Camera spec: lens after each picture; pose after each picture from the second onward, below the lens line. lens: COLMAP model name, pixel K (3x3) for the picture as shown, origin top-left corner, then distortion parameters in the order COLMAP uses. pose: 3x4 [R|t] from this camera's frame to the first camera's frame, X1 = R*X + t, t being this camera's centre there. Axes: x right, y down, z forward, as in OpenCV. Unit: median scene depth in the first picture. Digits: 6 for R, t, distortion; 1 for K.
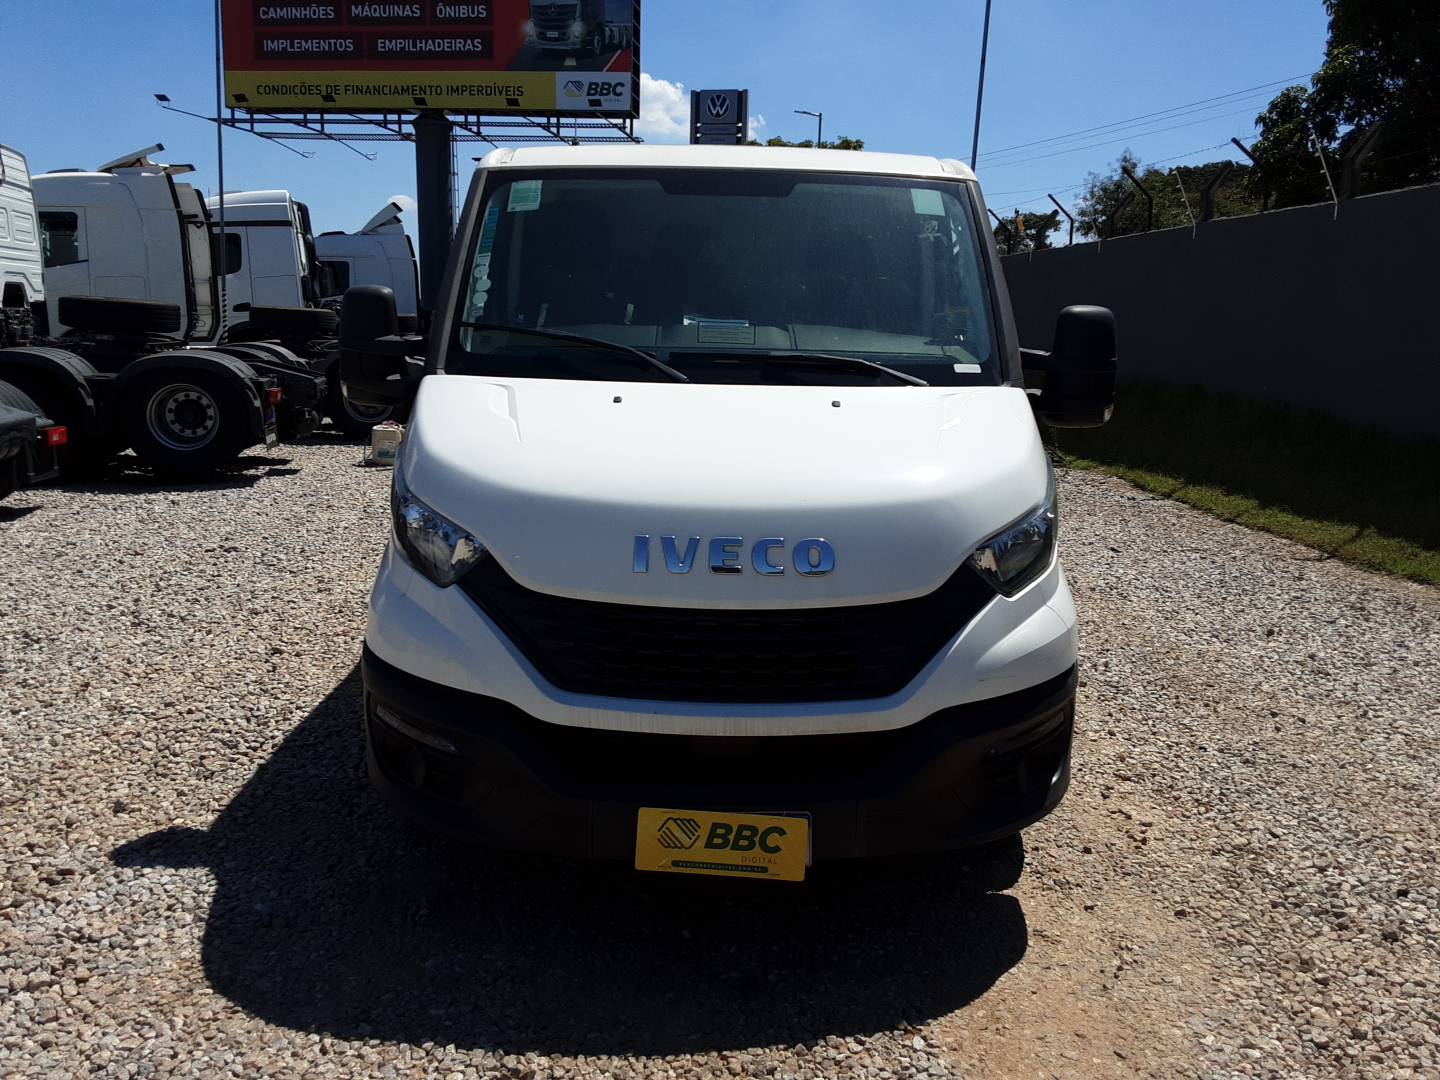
lens RADIAL K [[1168.3, 0, 715.7], [0, 1168.3, 535.6], [0, 0, 1]] dist [0.091097, -0.126963]
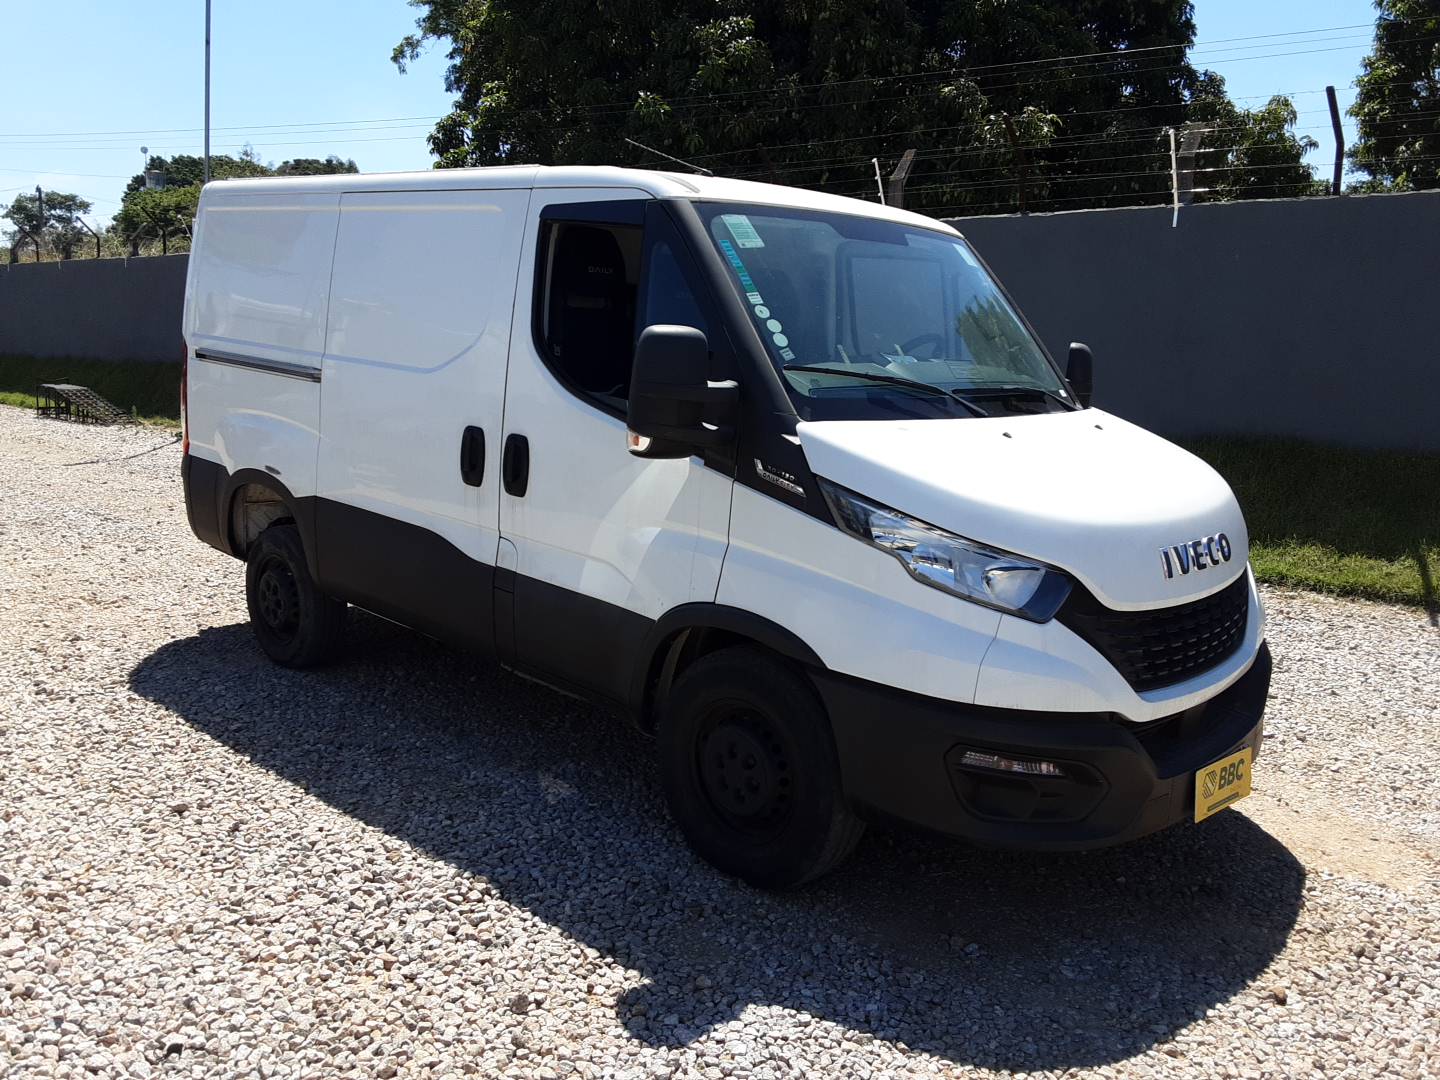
lens RADIAL K [[1168.3, 0, 715.7], [0, 1168.3, 535.6], [0, 0, 1]] dist [0.091097, -0.126963]
pose [[0.692591, -0.122150, 0.710913, -0.841804], [0.117233, 0.991516, 0.056152, -0.091164], [-0.711740, 0.044452, 0.701035, 0.329216]]
